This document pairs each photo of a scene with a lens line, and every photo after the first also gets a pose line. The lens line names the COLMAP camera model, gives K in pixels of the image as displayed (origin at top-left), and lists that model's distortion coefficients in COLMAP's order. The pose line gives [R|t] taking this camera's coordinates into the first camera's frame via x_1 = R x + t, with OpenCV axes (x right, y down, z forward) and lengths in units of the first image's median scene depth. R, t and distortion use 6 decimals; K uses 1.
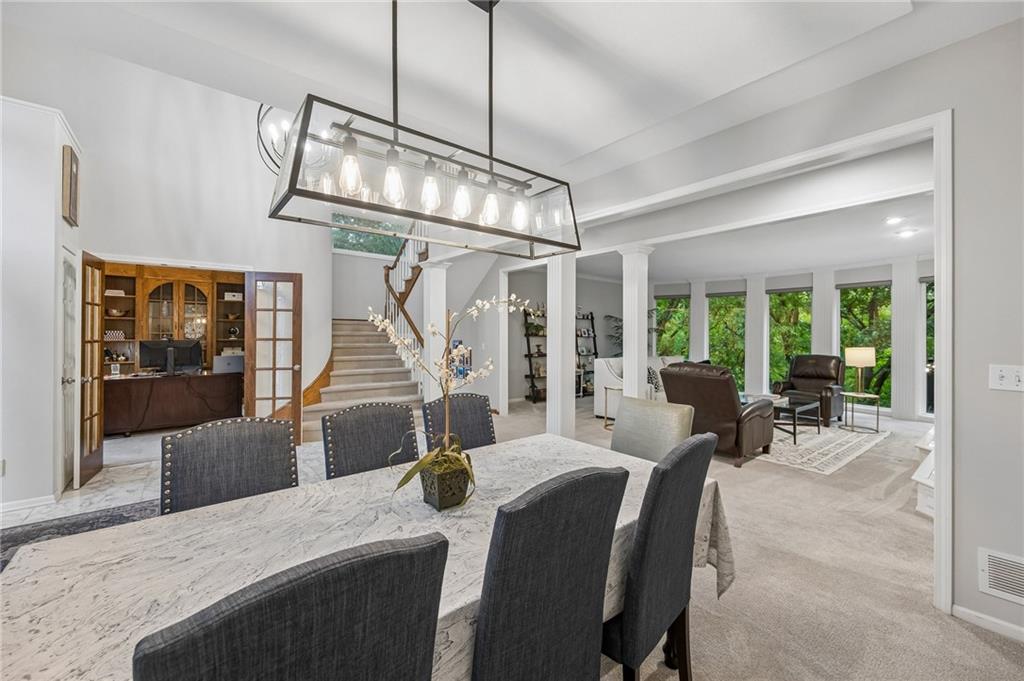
lens RADIAL K [[407.9, 0, 518.0], [0, 407.9, 334.6], [0, 0, 1]] dist [0.001632, -0.000334]
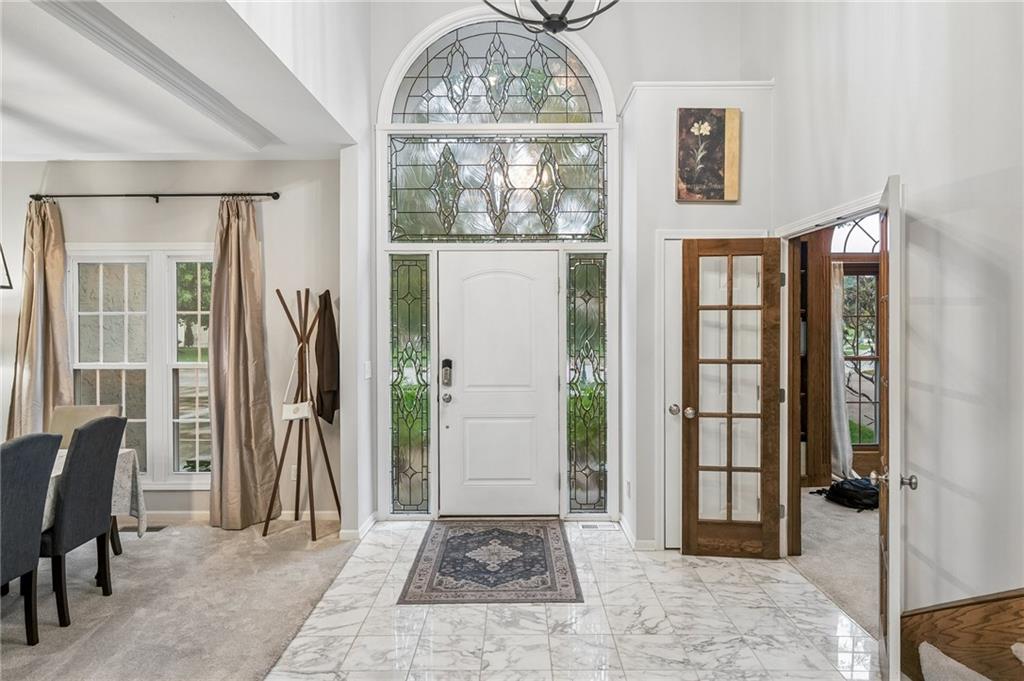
lens RADIAL K [[628.6, 0, 512.0], [0, 628.6, 323.2], [0, 0, 1]] dist [-0.004720, 0.003607]
pose [[-0.637996, 0.003095, -0.770033, 0.010589], [-0.002158, 0.999981, 0.005806, -0.029414], [0.770037, 0.005366, -0.637977, 0.779439]]
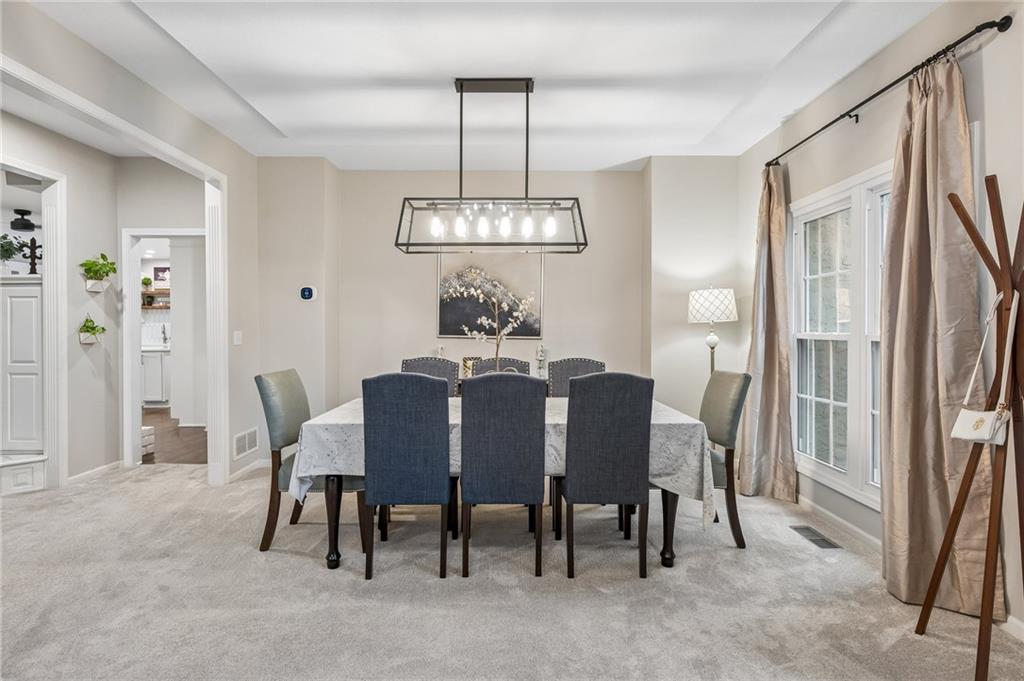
lens RADIAL K [[537.2, 0, 504.2], [0, 537.2, 327.5], [0, 0, 1]] dist [0.001633, 0.002627]
pose [[-0.777599, -0.002573, 0.628755, -0.339606], [0.003168, 0.999963, 0.008011, 0.011767], [-0.628752, 0.008221, -0.777562, 0.566402]]
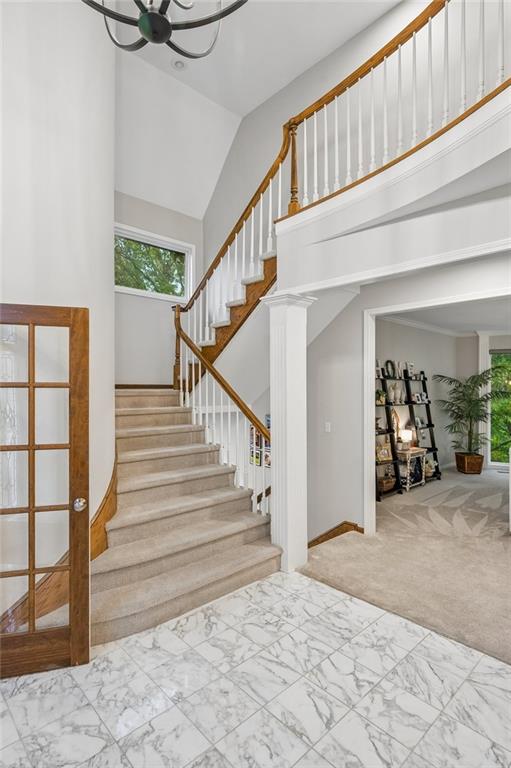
lens RADIAL K [[402.9, 0, 252.7], [0, 402.9, 388.0], [0, 0, 1]] dist [0.001633, 0.002627]
pose [[0.998135, -0.005447, 0.060807, -0.262878], [0.005065, 0.999966, 0.006432, -0.041885], [-0.060840, -0.006112, 0.998129, 0.369281]]
